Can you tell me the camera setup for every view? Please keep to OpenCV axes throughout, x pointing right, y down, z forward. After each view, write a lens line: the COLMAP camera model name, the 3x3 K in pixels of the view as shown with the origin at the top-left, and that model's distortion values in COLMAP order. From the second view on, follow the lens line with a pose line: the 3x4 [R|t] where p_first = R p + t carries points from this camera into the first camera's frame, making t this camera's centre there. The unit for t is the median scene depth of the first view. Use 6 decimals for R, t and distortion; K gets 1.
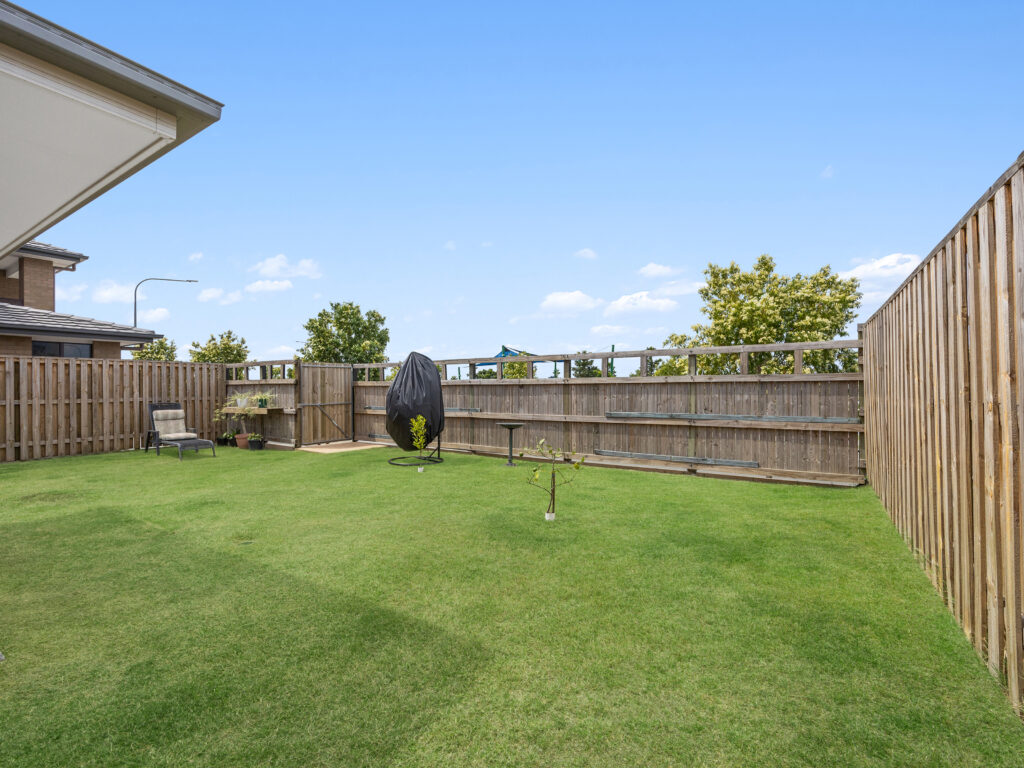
lens RADIAL K [[464.9, 0, 512.0], [0, 464.9, 384.0], [0, 0, 1]] dist [0.000275, 0.000163]
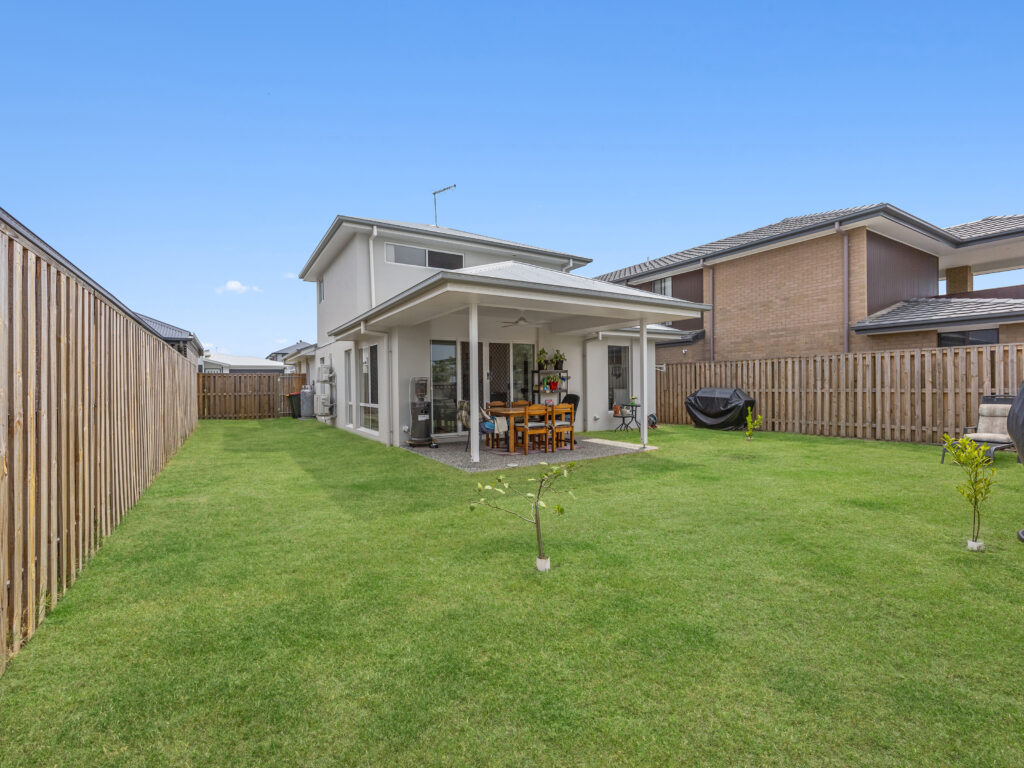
lens RADIAL K [[464.9, 0, 512.0], [0, 464.9, 384.0], [0, 0, 1]] dist [0.000275, 0.000163]
pose [[-0.422042, 0.013043, -0.906483, 0.345993], [0.022102, 0.999747, 0.004095, -0.001897], [0.906307, -0.018307, -0.422224, 0.556987]]
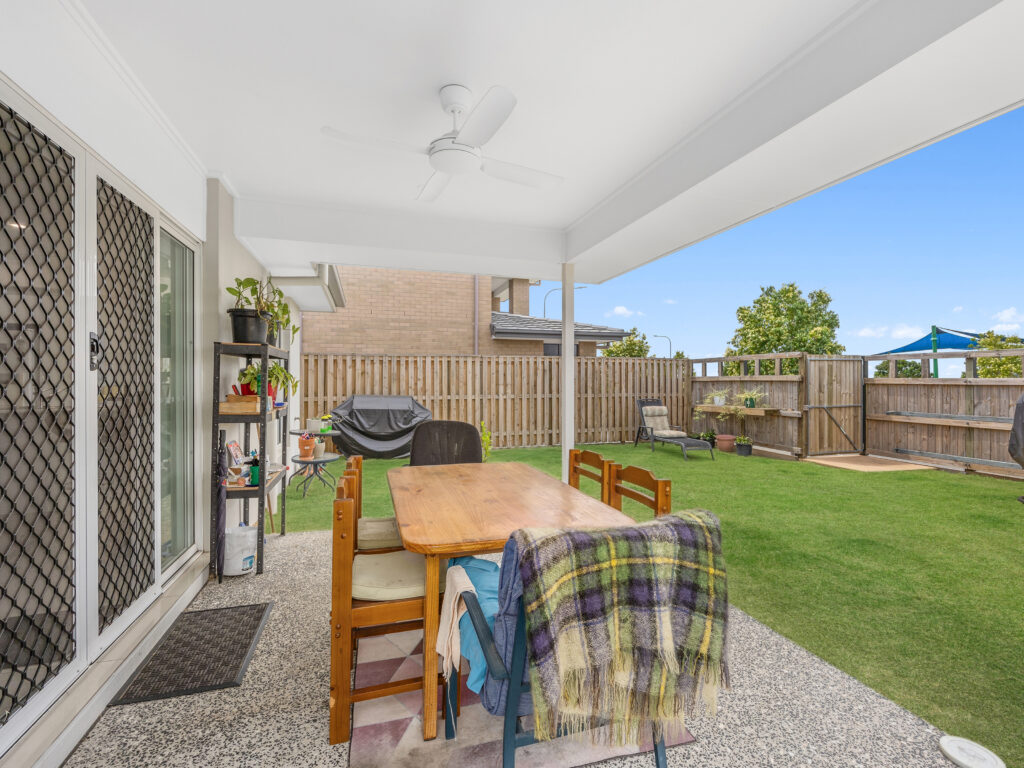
lens RADIAL K [[464.9, 0, 512.0], [0, 464.9, 384.0], [0, 0, 1]] dist [0.000275, 0.000163]
pose [[0.768224, 0.011303, -0.640081, -0.324951], [-0.001638, 0.999876, 0.015691, -0.007262], [0.640179, -0.011006, 0.768147, 0.030944]]
